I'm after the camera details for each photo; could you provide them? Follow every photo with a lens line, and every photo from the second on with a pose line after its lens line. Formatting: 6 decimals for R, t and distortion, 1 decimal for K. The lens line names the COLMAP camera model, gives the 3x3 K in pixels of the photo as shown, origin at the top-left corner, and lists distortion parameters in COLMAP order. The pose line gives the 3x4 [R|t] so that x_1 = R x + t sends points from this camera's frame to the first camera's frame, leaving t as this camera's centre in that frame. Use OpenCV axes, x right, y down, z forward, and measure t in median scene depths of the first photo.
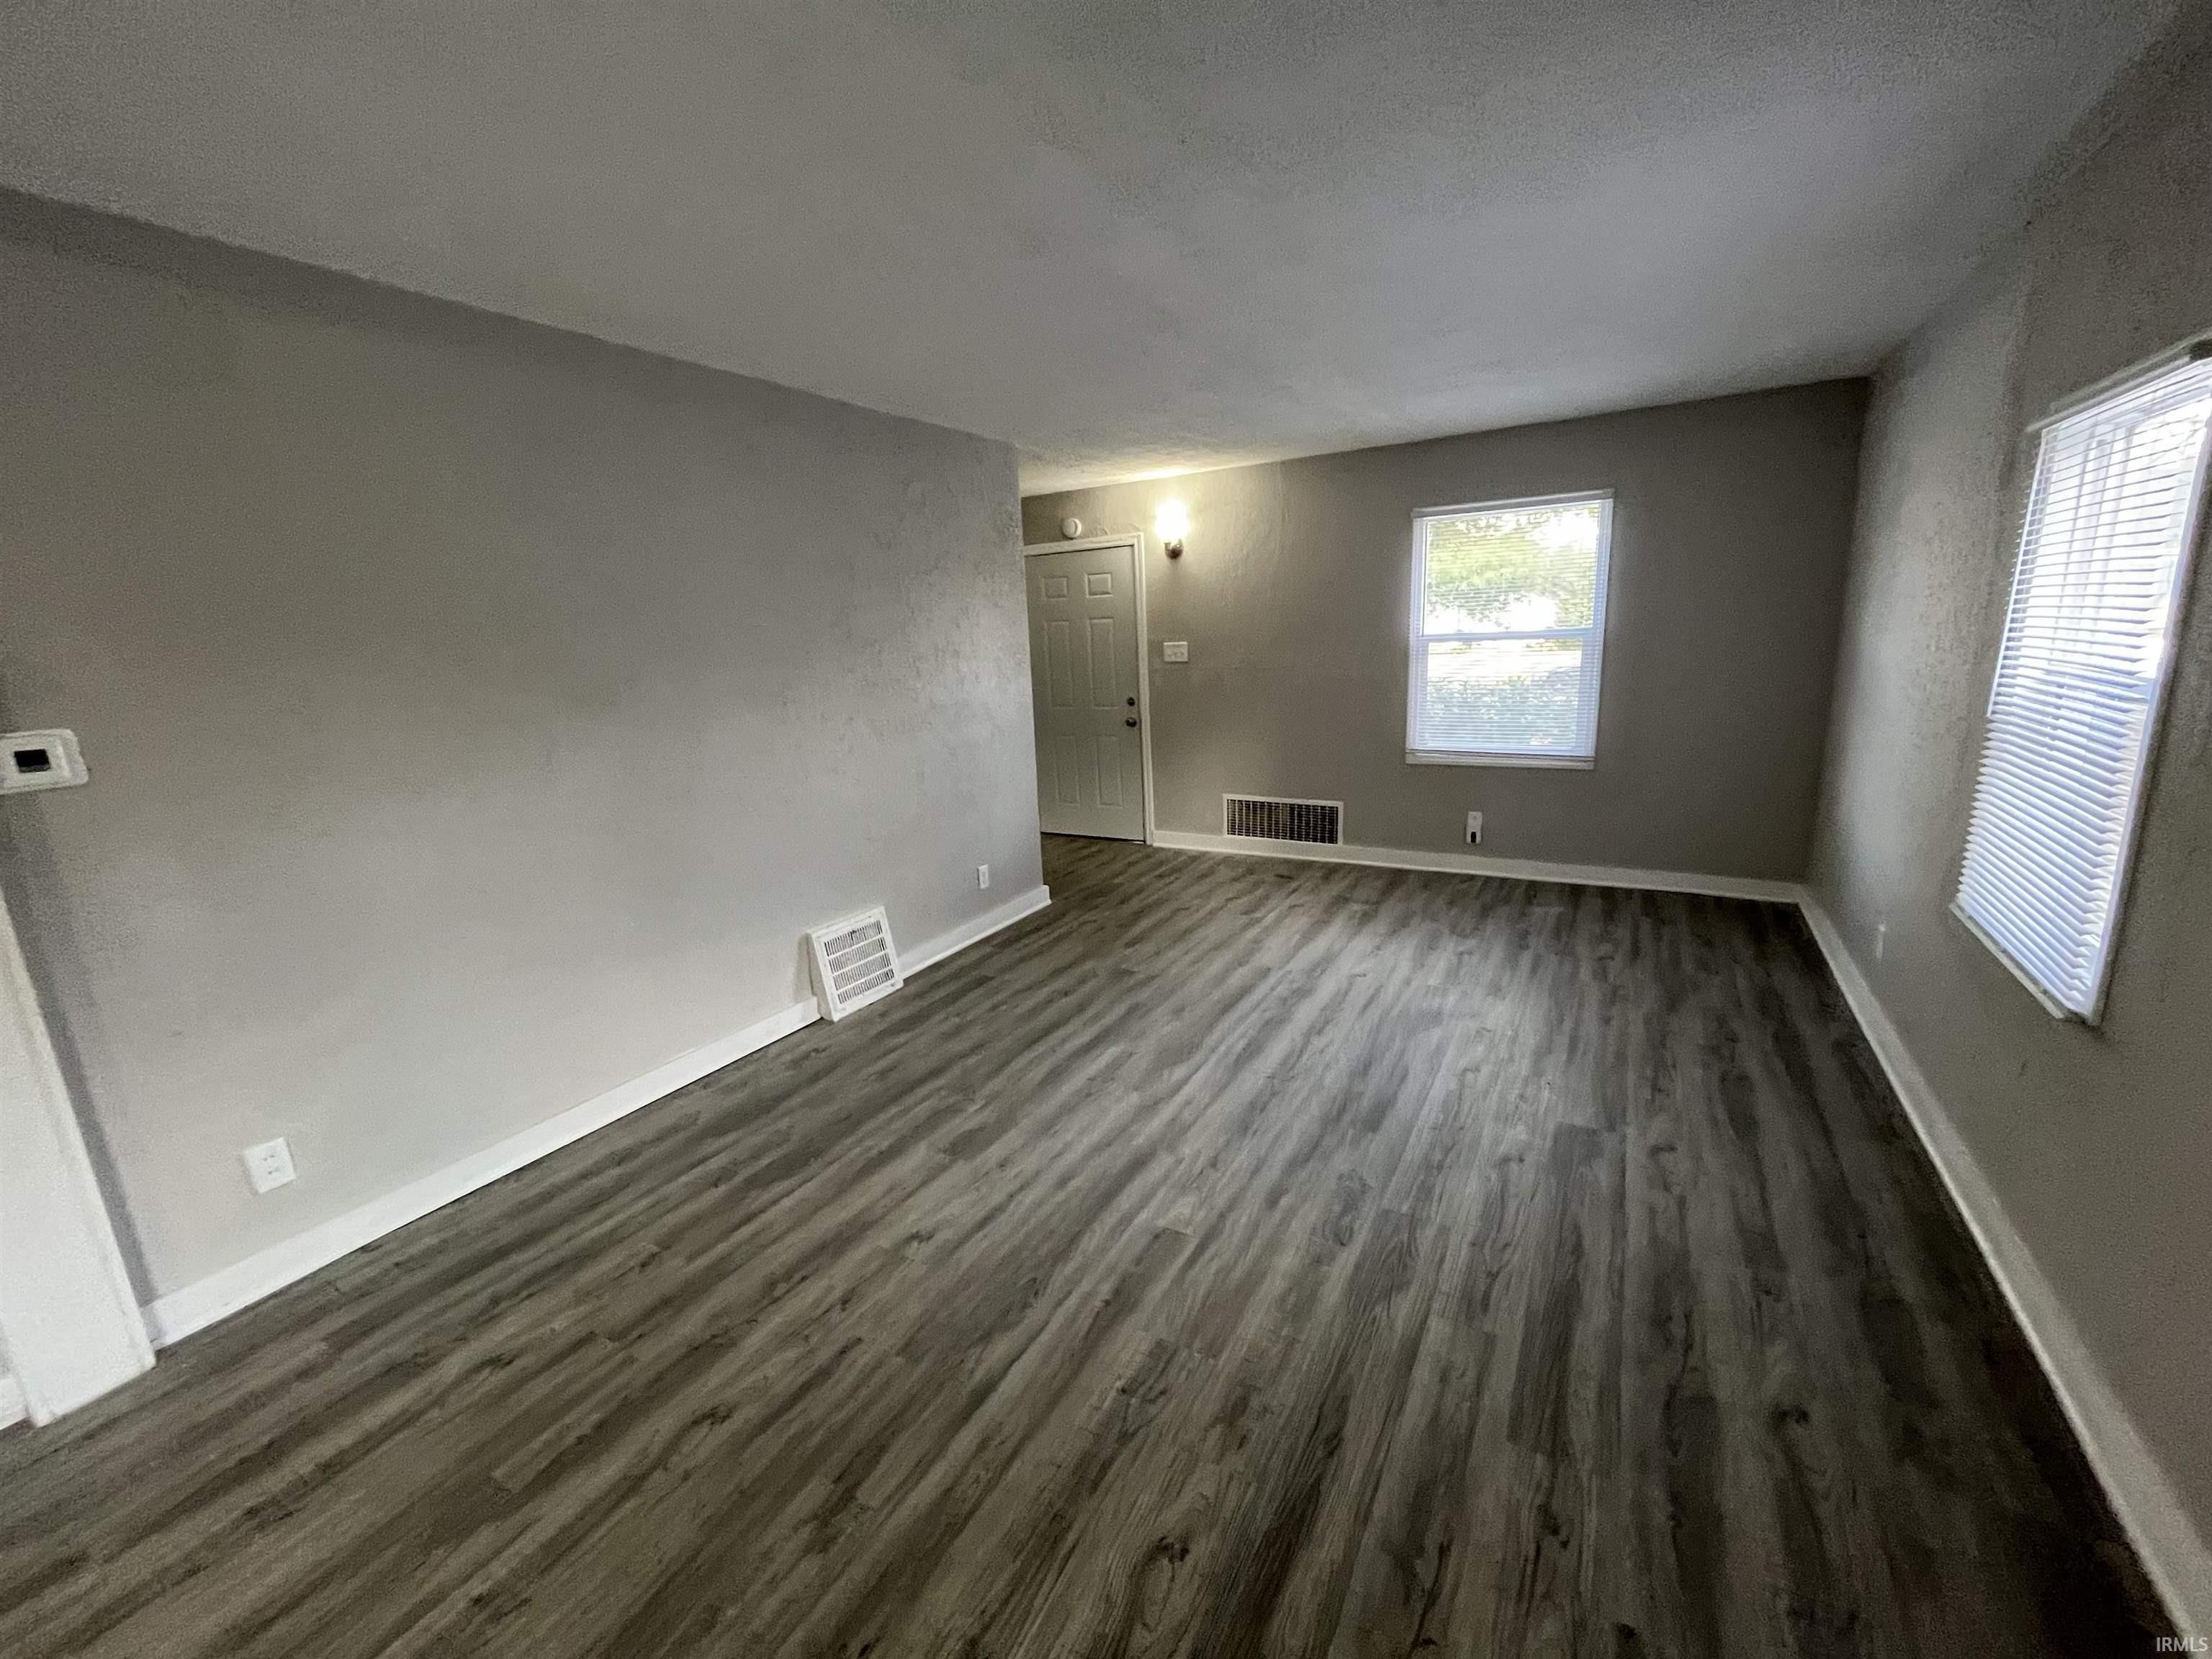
lens RADIAL K [[897.3, 0, 1100.4], [0, 897.3, 831.7], [0, 0, 1]] dist [0.000187, 0.000444]
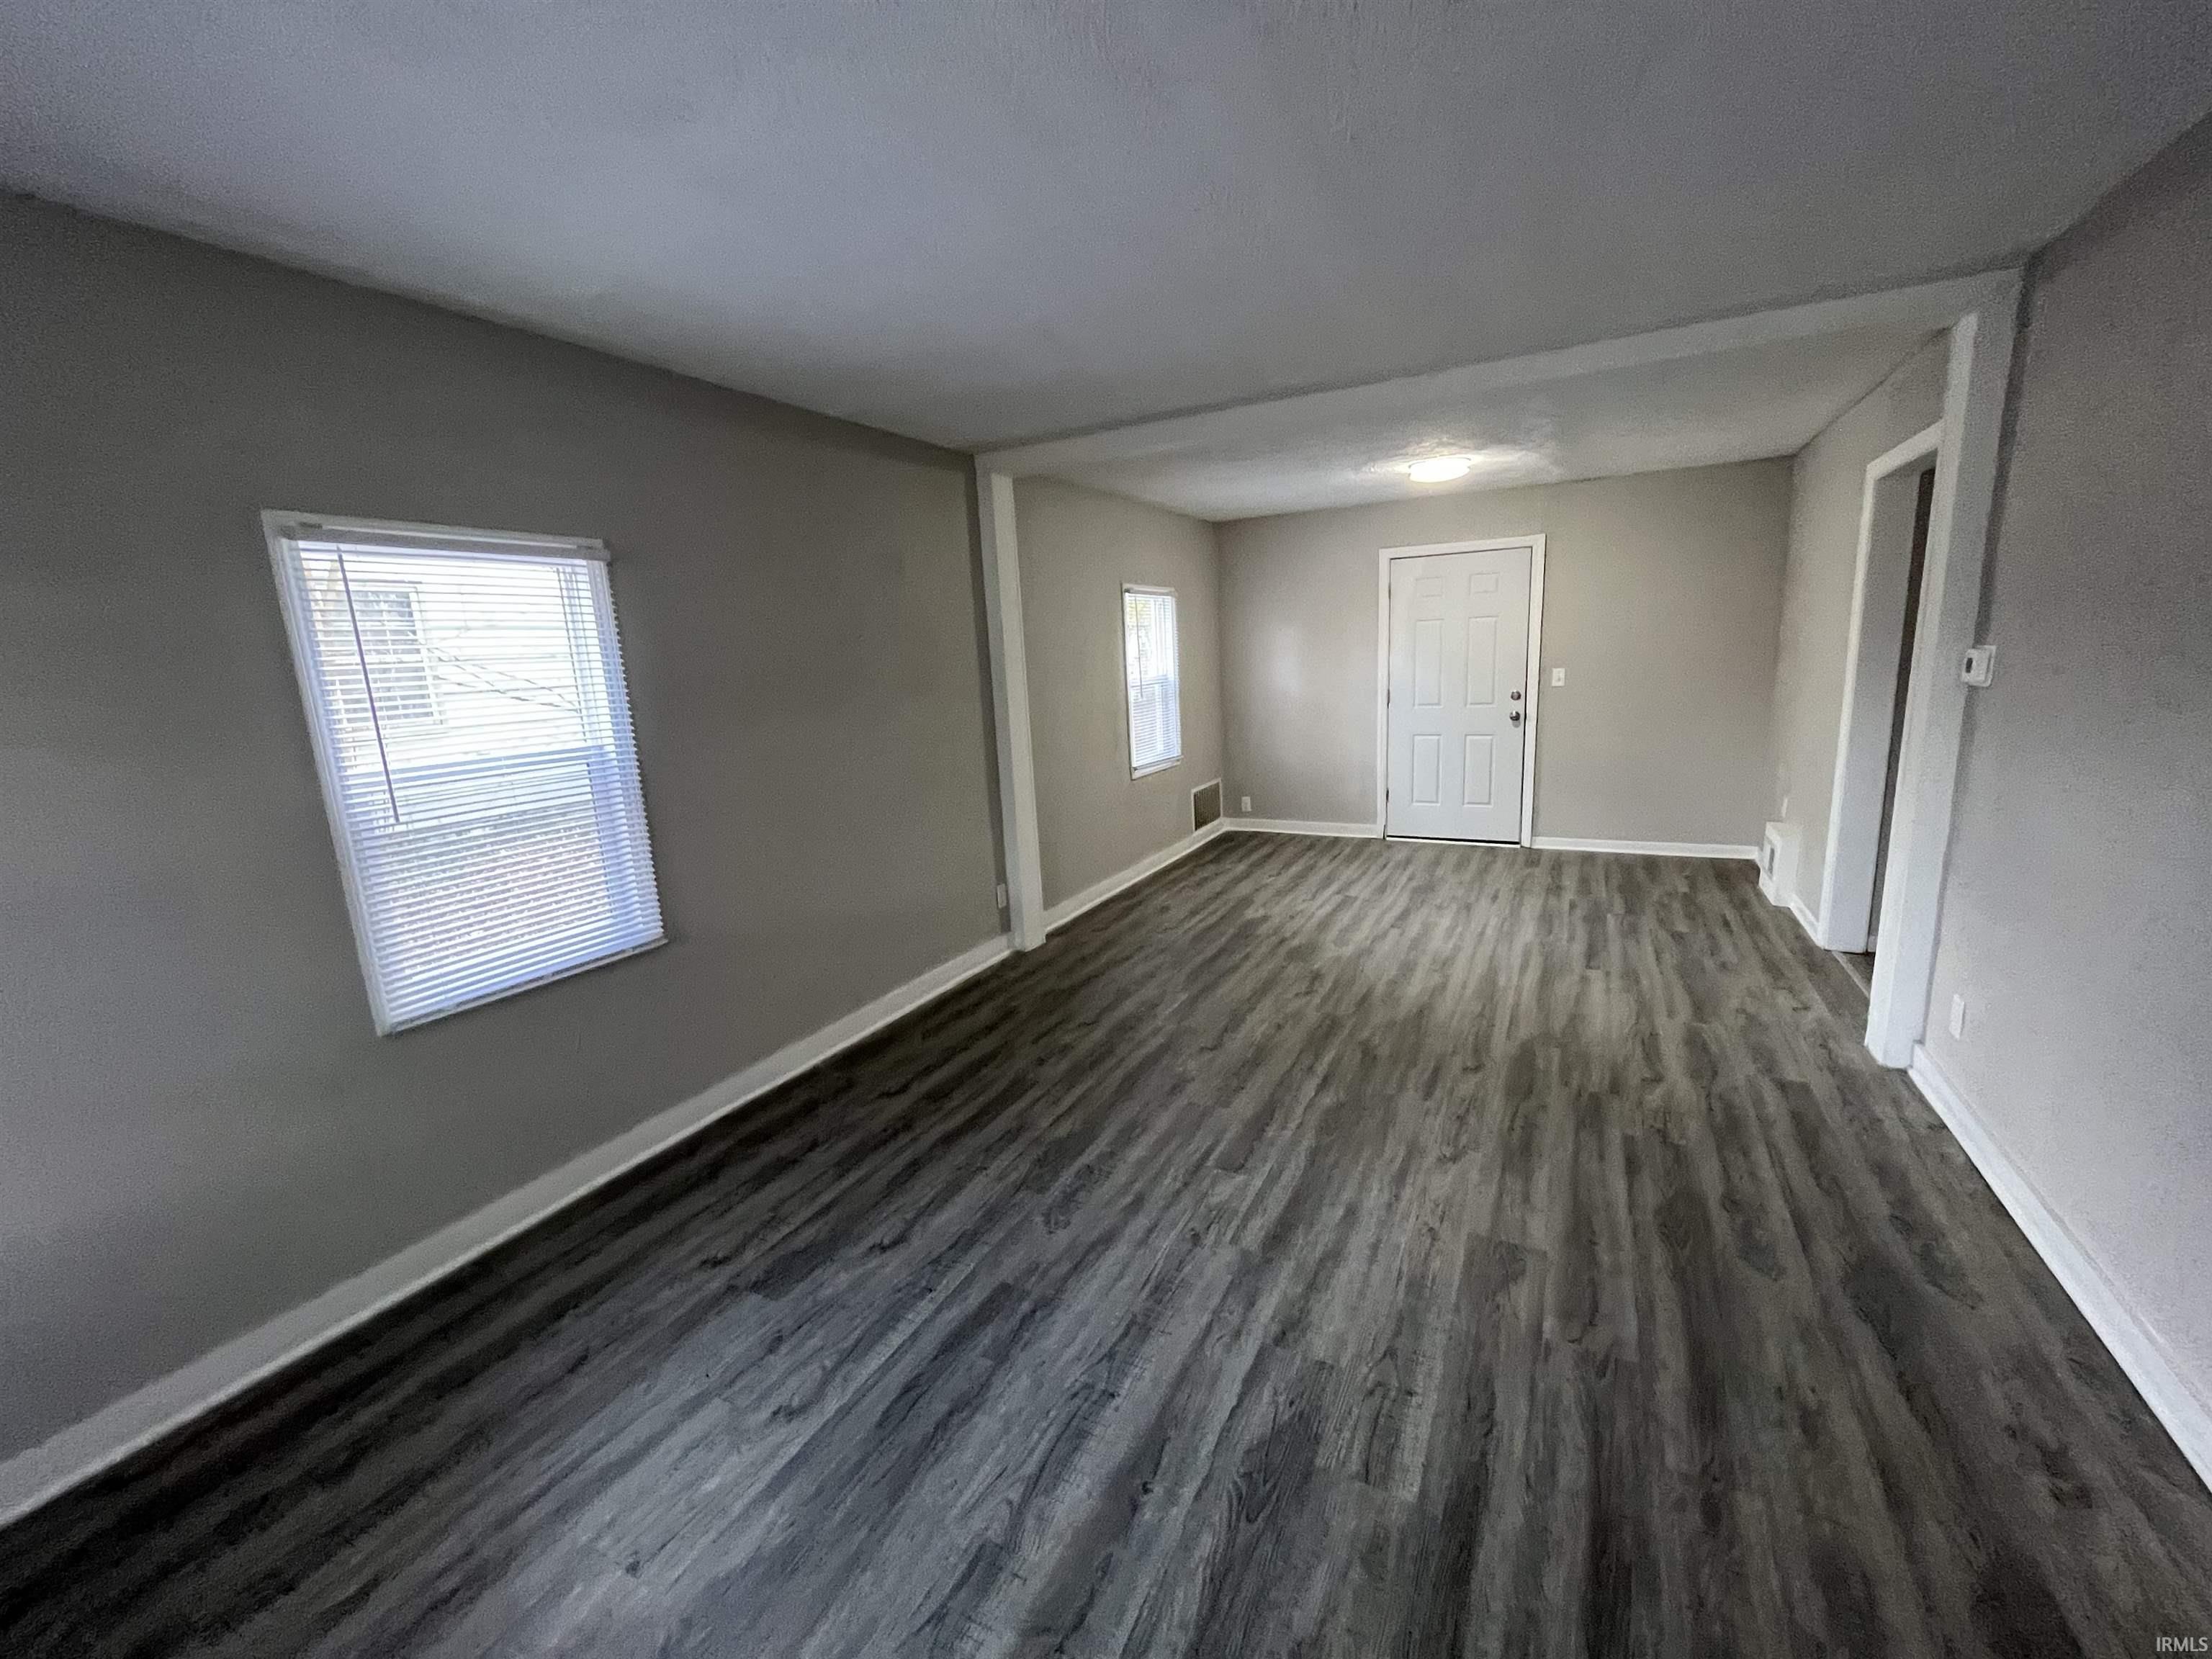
lens RADIAL K [[897.3, 0, 1105.2], [0, 897.3, 832.9], [0, 0, 1]] dist [0.000187, 0.000444]
pose [[-0.994290, 0.103058, -0.027682, 0.200226], [0.082957, 0.909673, 0.406956, -0.384534], [0.067122, 0.402336, -0.913028, 1.658204]]
